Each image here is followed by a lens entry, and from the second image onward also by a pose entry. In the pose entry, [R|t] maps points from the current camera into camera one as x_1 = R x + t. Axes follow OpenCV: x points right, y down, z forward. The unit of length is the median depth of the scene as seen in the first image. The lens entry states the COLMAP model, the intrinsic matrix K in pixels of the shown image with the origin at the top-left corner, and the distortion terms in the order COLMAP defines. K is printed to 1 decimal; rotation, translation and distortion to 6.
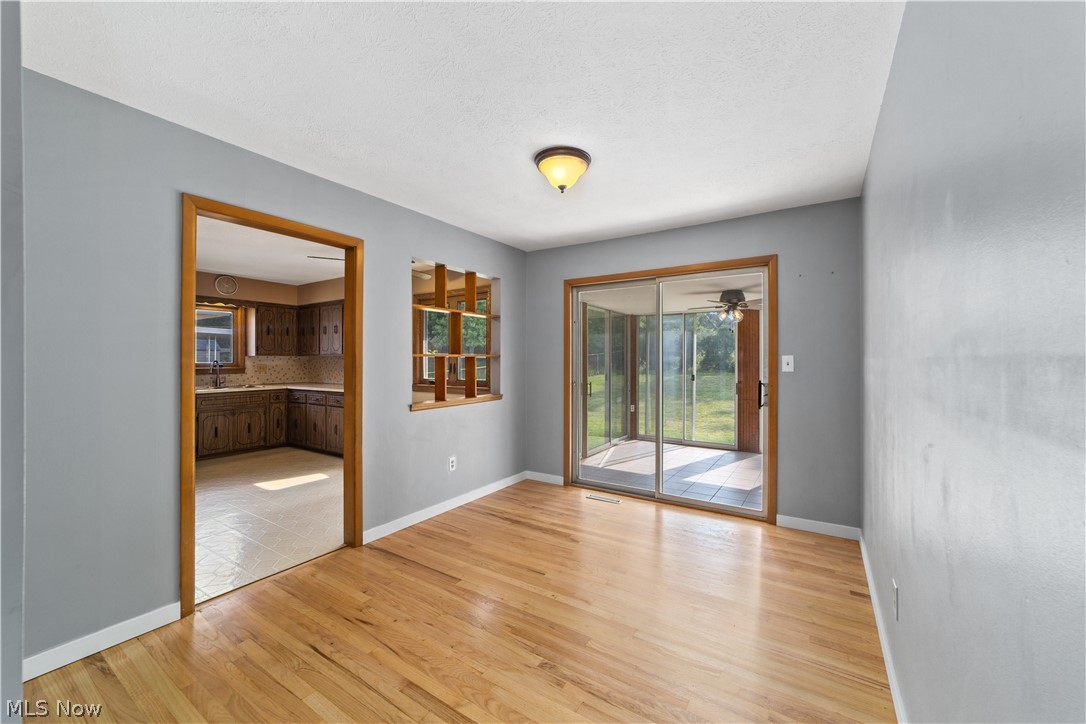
lens RADIAL K [[421.6, 0, 543.4], [0, 421.6, 357.1], [0, 0, 1]] dist [-0.009198, 0.003784]
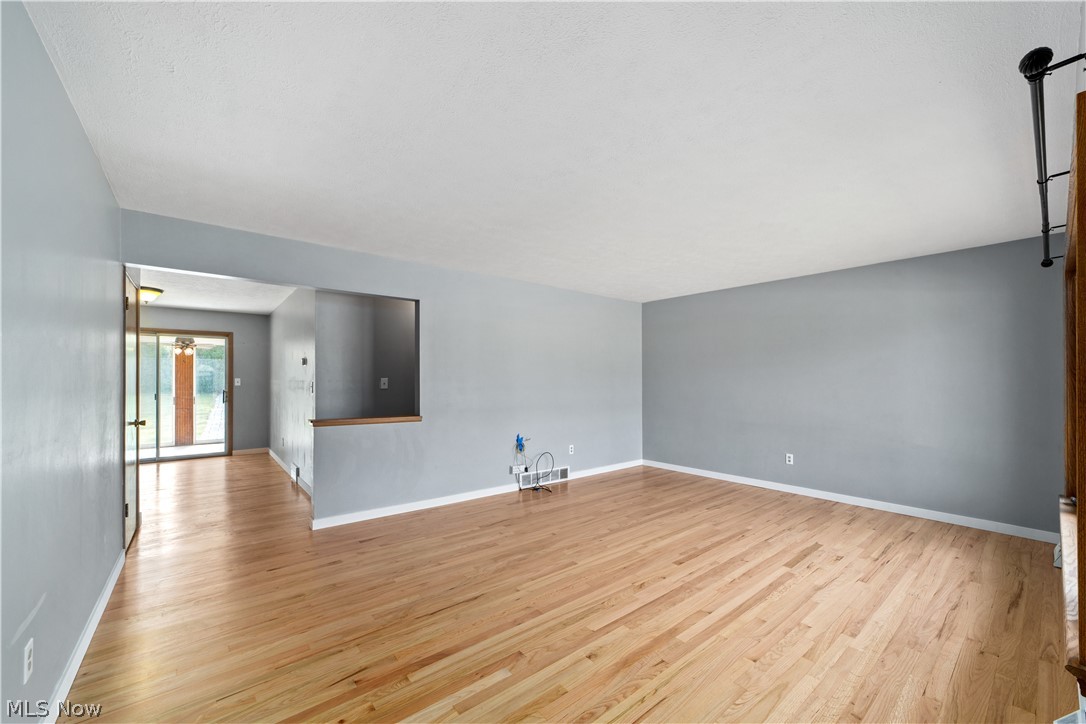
lens RADIAL K [[421.6, 0, 547.6], [0, 421.6, 369.8], [0, 0, 1]] dist [-0.009198, 0.003784]
pose [[0.290085, 0.009639, 0.956952, -0.638336], [0.000926, 0.999946, -0.010353, -0.014453], [-0.957000, 0.003890, 0.290060, -0.724451]]
